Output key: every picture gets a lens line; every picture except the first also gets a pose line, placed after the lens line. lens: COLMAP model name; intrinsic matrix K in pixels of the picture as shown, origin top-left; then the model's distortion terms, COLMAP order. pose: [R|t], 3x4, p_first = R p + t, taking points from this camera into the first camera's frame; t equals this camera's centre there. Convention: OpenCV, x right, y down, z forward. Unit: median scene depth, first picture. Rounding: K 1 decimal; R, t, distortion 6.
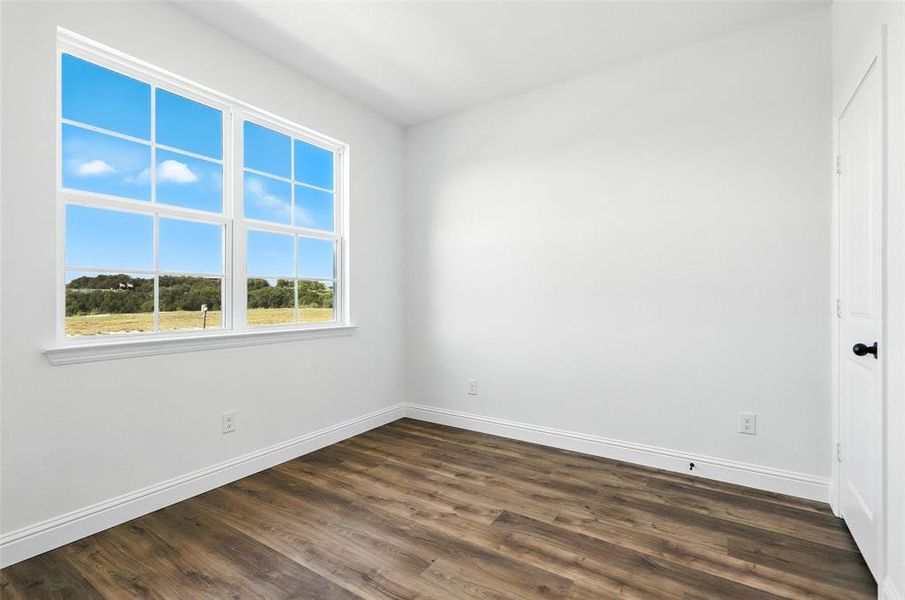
lens RADIAL K [[415.8, 0, 452.9], [0, 415.8, 298.8], [0, 0, 1]] dist [0.002154, -0.002424]
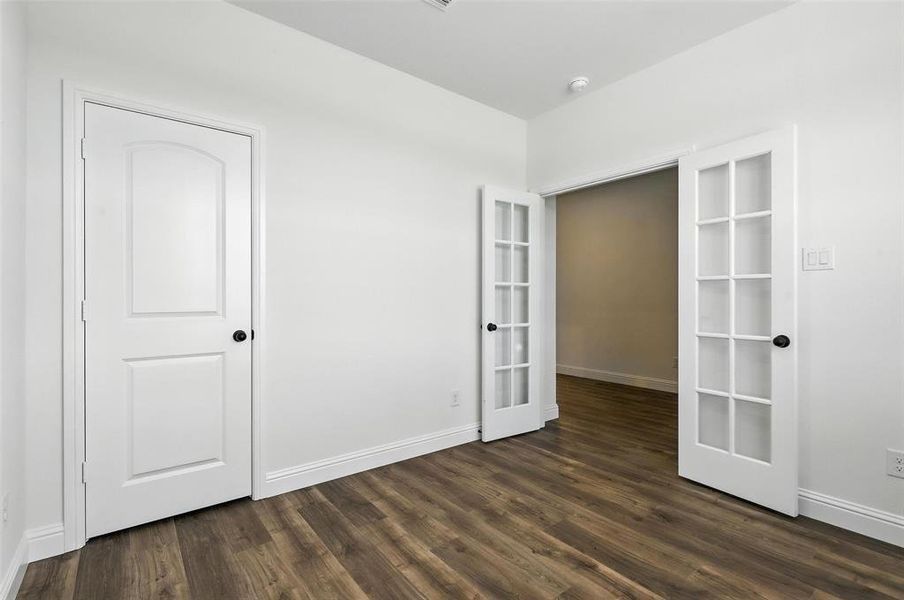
lens RADIAL K [[415.4, 0, 453.9], [0, 415.4, 299.1], [0, 0, 1]] dist [0.002154, -0.002424]
pose [[-0.949441, -0.001202, 0.313943, -0.116483], [-0.002677, 0.999987, -0.004265, 0.002570], [-0.313934, -0.004890, -0.949432, 1.935772]]
